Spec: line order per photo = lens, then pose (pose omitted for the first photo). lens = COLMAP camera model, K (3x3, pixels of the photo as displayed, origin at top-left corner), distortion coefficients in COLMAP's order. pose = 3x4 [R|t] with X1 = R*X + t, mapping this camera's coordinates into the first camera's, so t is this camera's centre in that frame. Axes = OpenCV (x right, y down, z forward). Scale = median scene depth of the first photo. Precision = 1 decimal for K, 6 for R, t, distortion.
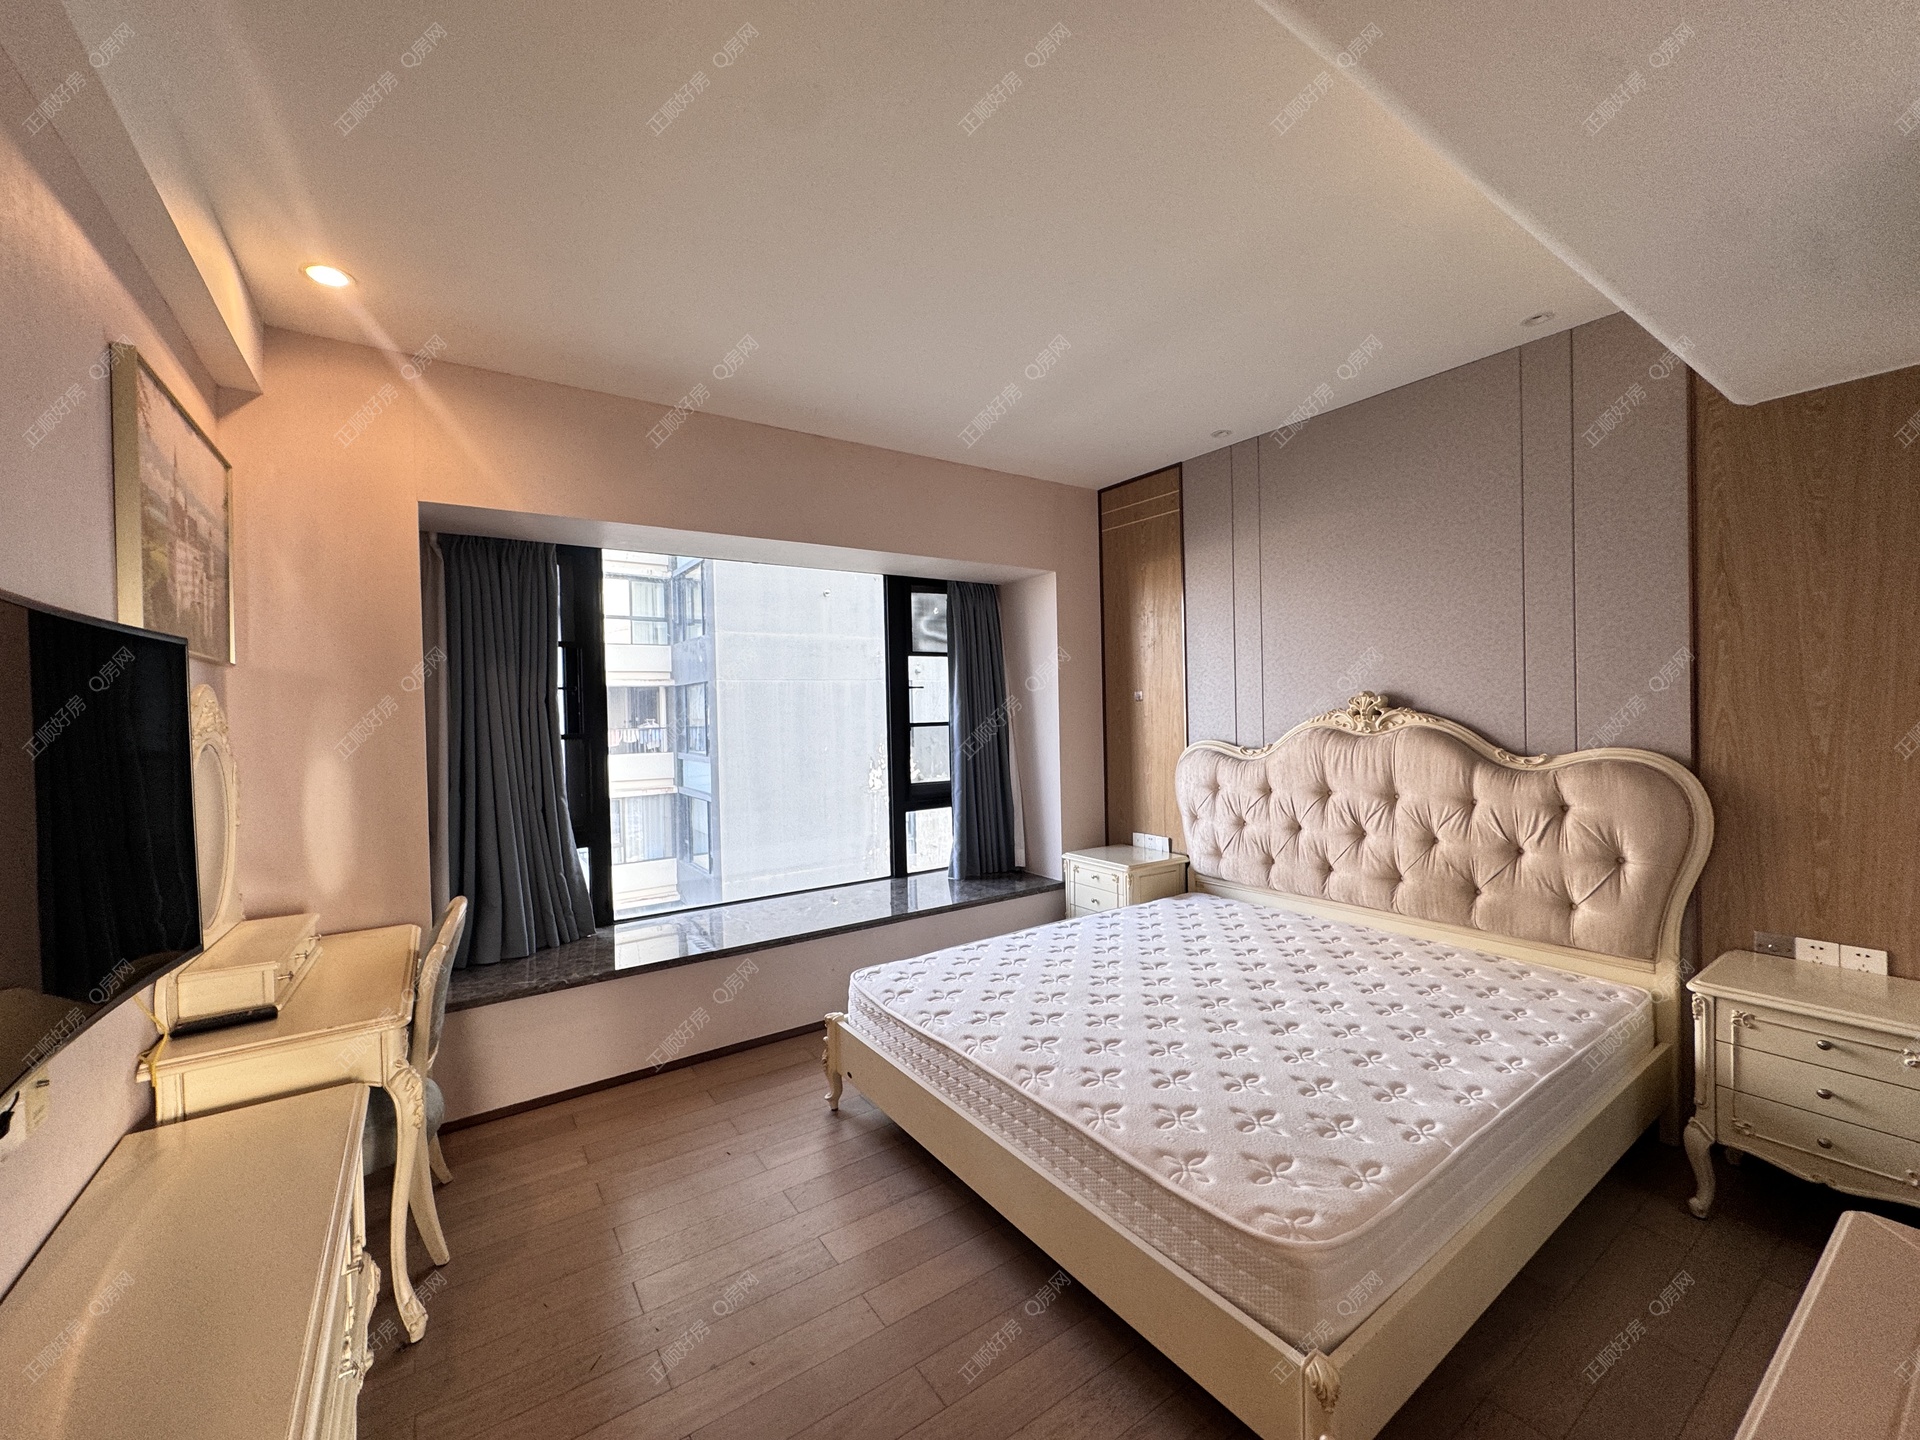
lens RADIAL K [[770.7, 0, 960.0], [0, 770.7, 720.0], [0, 0, 1]] dist [0.001600, 0.000050]
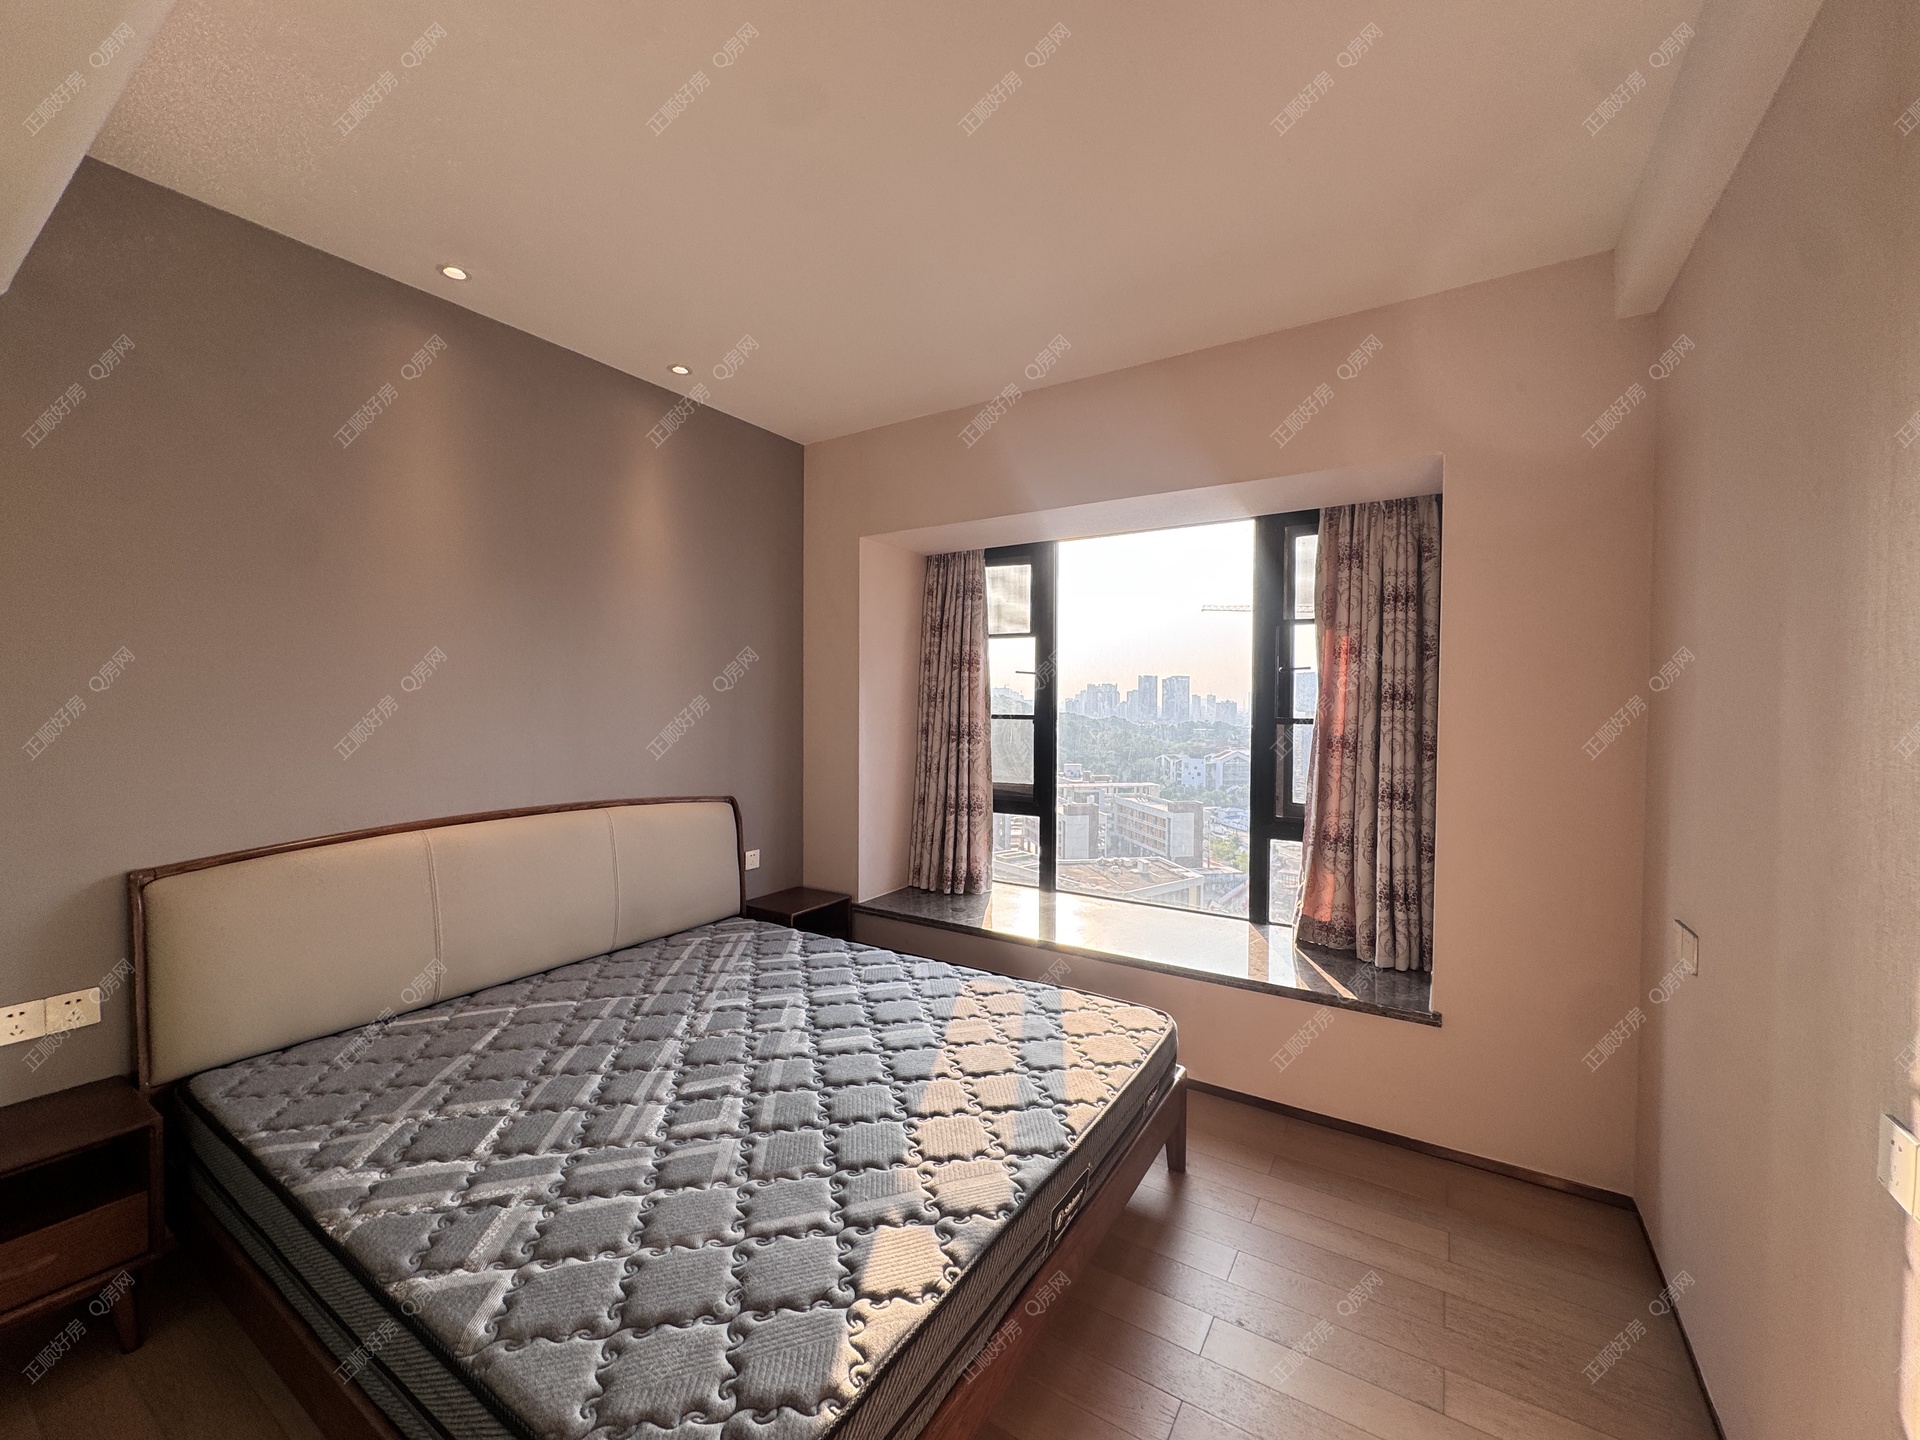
lens RADIAL K [[770.7, 0, 960.0], [0, 770.7, 720.0], [0, 0, 1]] dist [0.001600, 0.000050]
pose [[0.389439, 0.050166, -0.919685, 0.481094], [-0.020284, 0.998741, 0.045889, -0.021682], [0.920829, 0.000784, 0.389966, 0.457722]]
